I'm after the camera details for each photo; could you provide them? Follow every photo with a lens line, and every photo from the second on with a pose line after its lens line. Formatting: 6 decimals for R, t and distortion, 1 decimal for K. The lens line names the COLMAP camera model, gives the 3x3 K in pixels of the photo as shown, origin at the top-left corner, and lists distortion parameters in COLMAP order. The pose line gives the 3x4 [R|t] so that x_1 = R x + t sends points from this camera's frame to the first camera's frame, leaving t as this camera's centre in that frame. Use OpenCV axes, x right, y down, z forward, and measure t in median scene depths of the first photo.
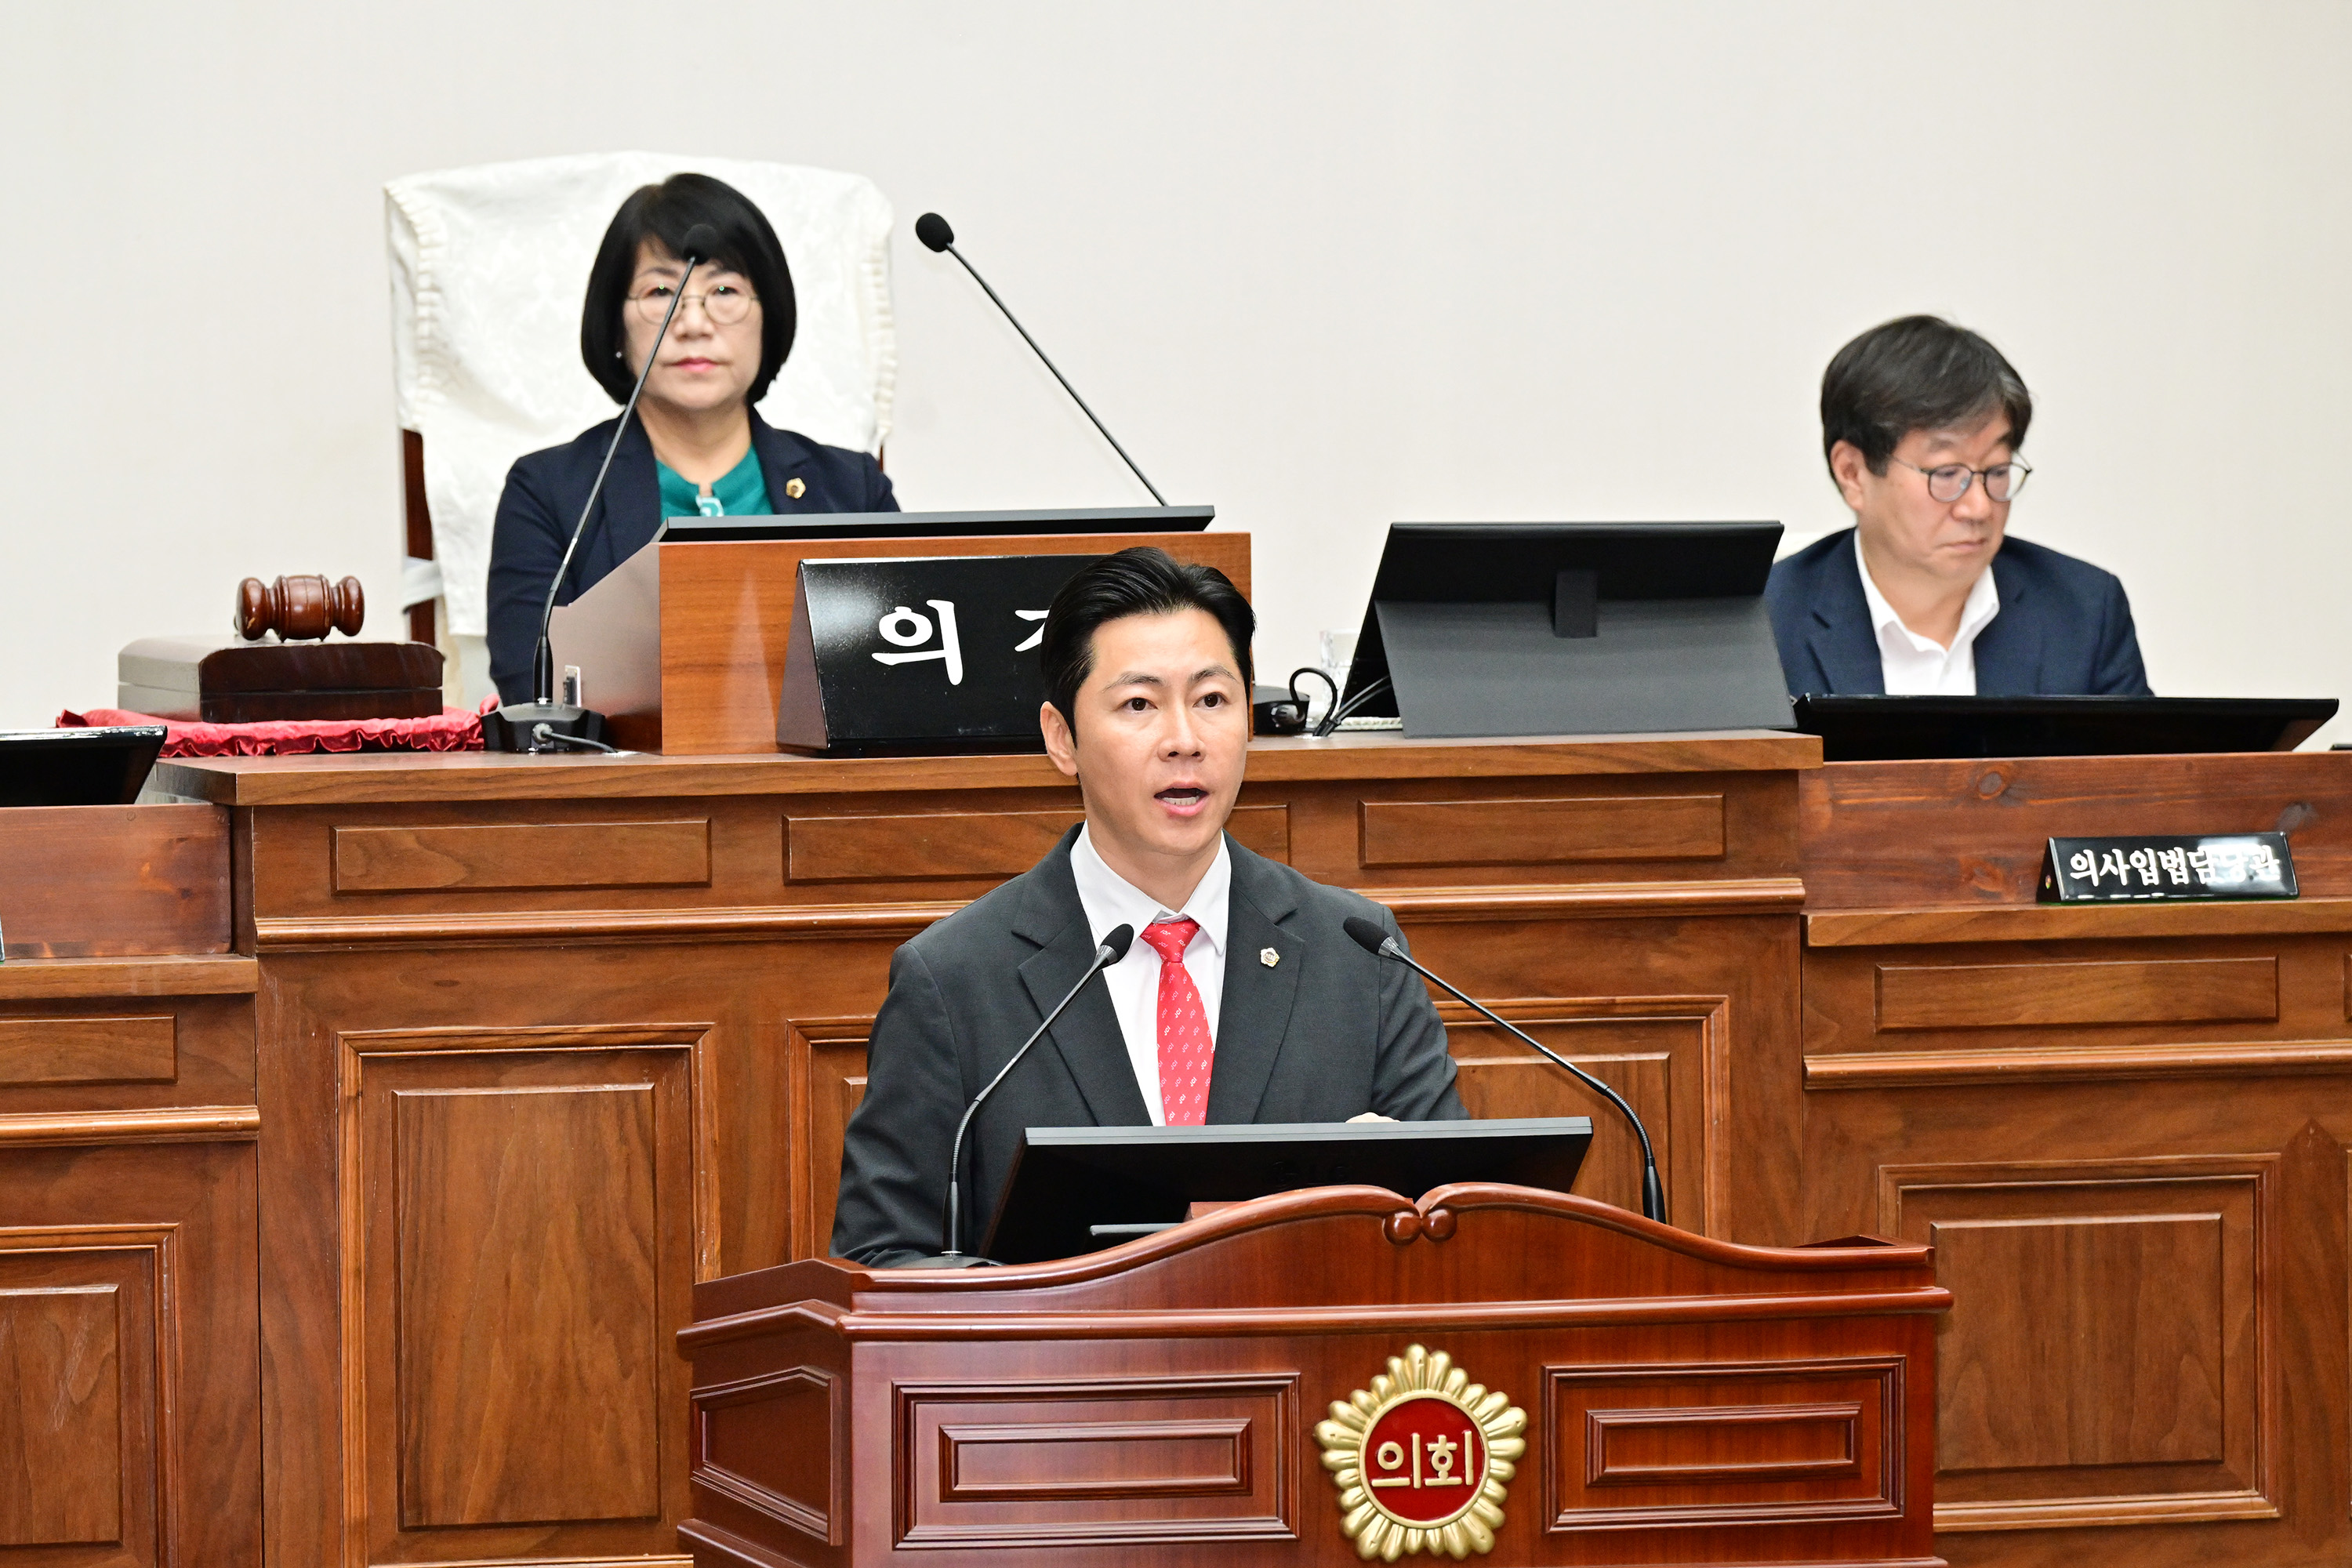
lens RADIAL K [[14665.0, 0, 1196.1], [0, 14665.0, 794.5], [0, 0, 1]] dist [-0.015418, 0.000000]
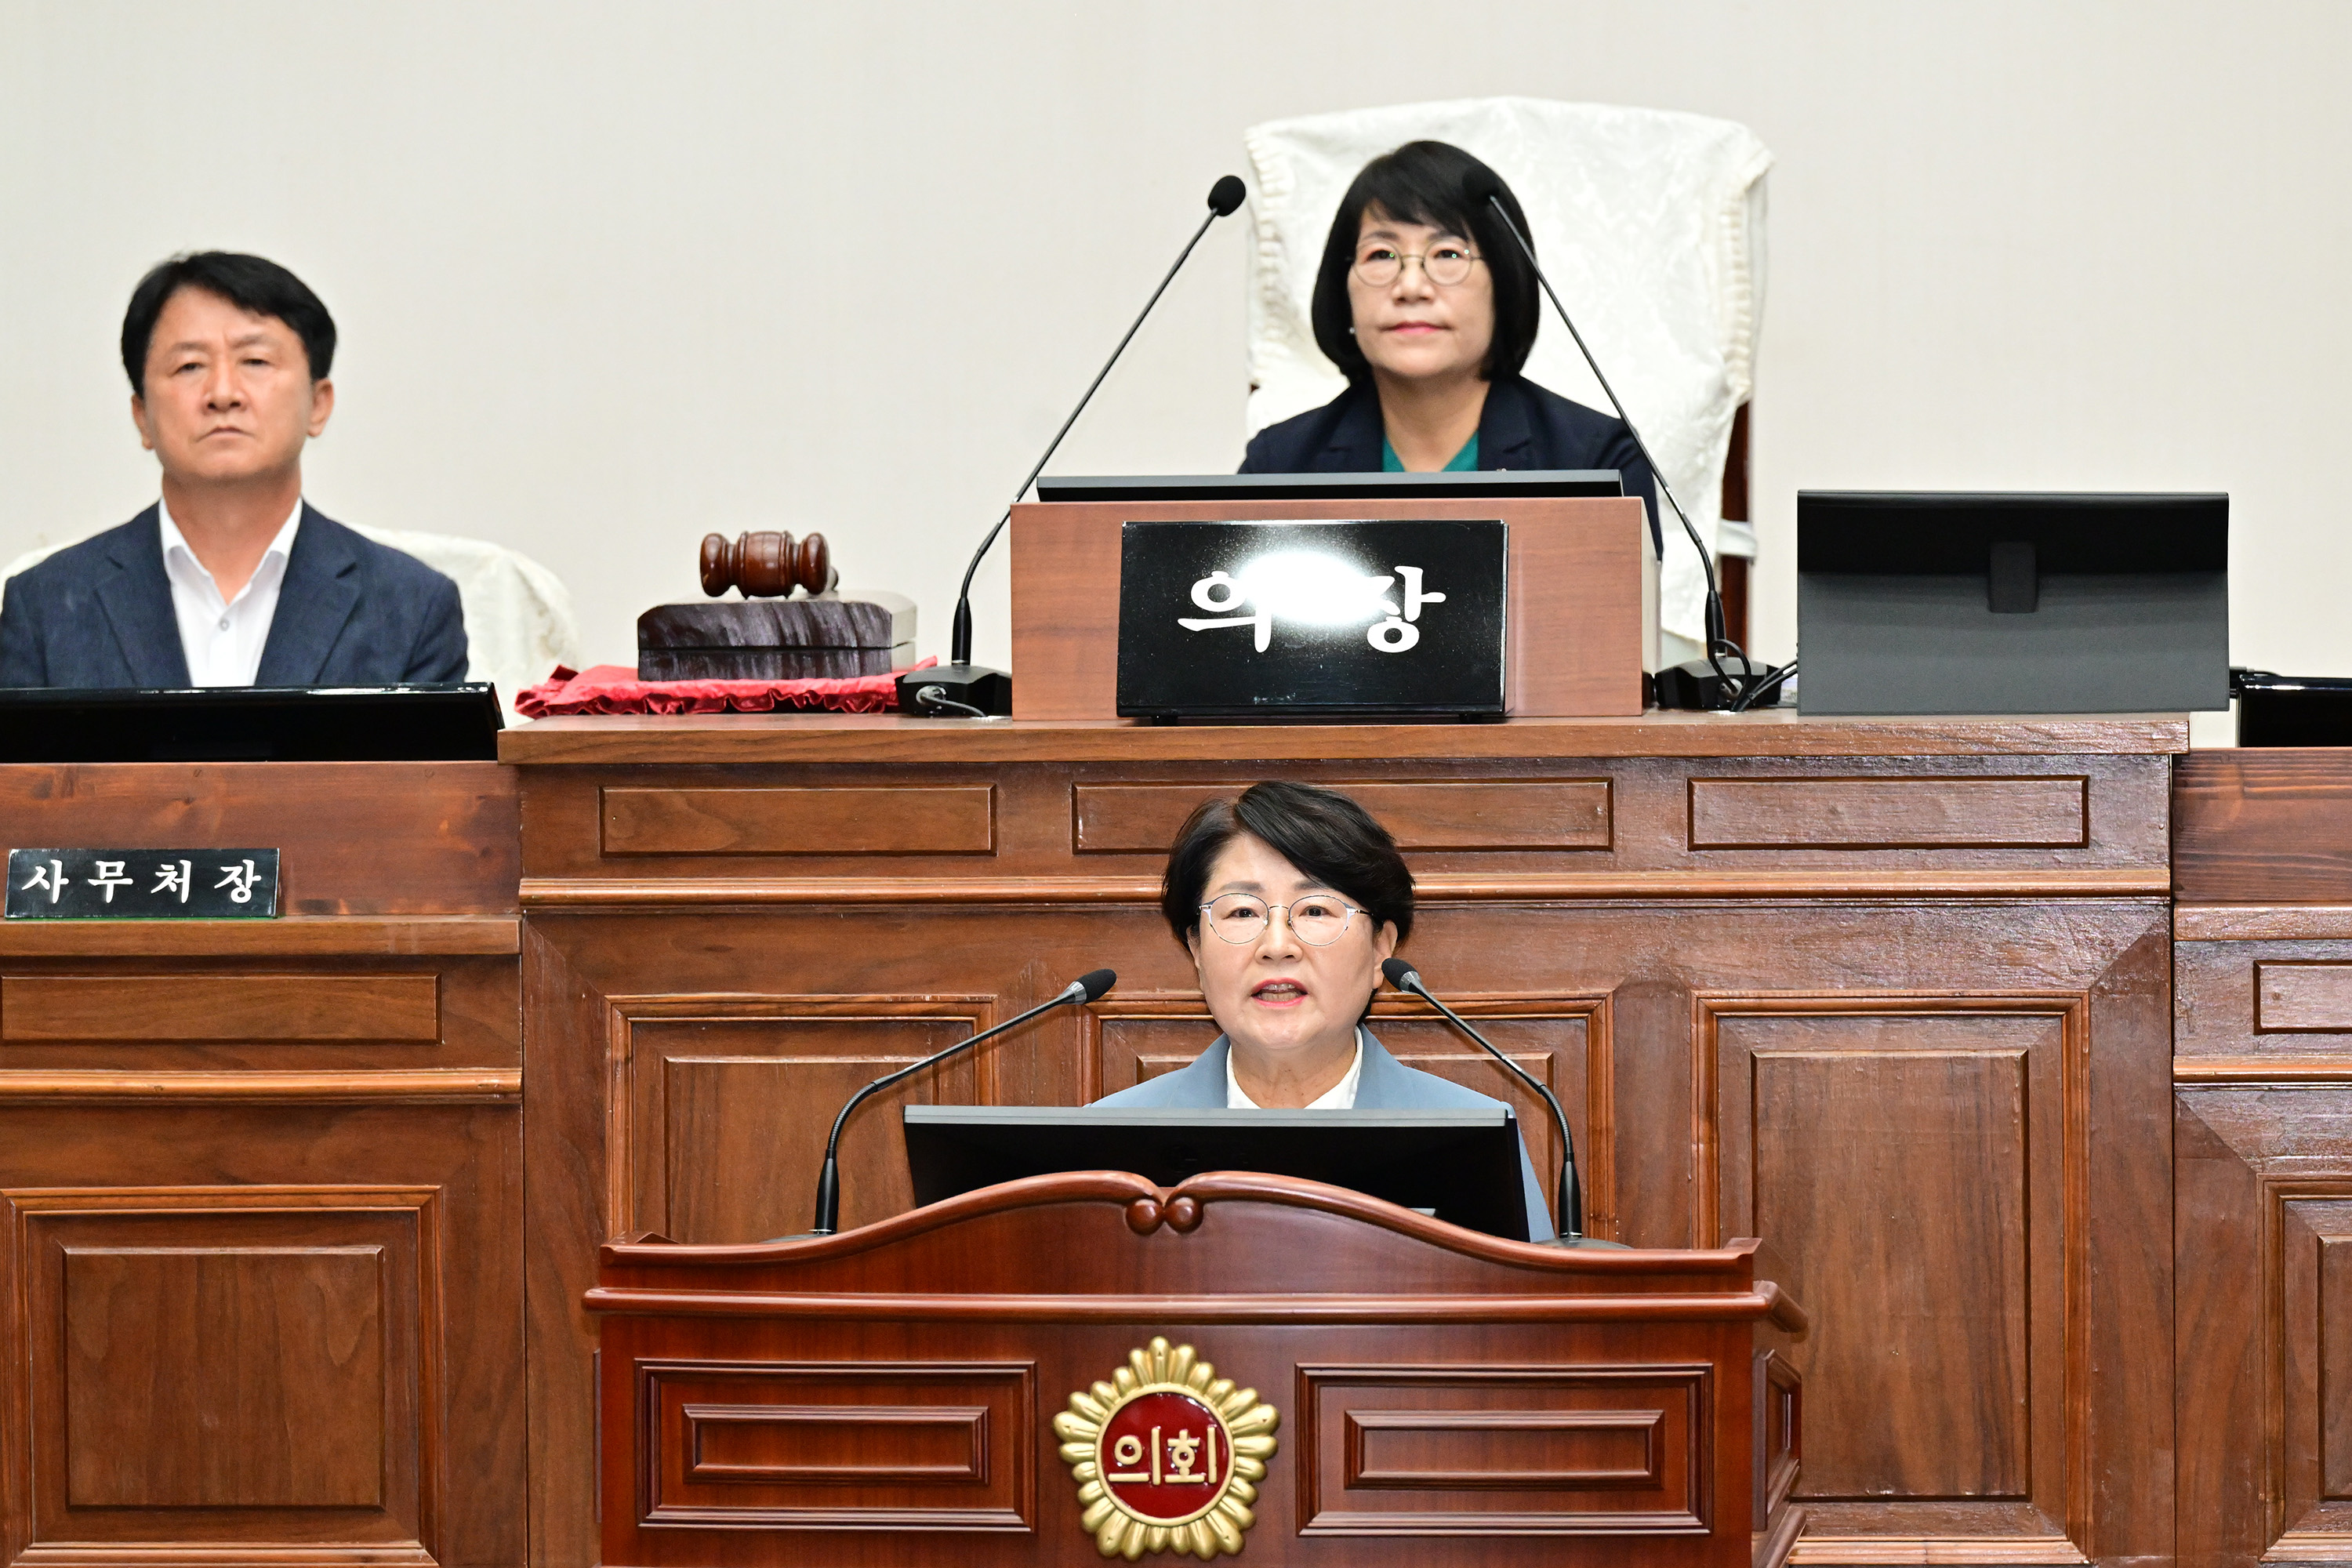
lens RADIAL K [[15844.1, 0, 1189.4], [0, 15844.1, 786.6], [0, 0, 1]] dist [-0.088482, 0.000000]
pose [[0.943471, 0.016847, -0.331027, 0.329625], [-0.016066, 0.999858, 0.005095, -0.003903], [0.331066, 0.000512, 0.943608, 0.009057]]
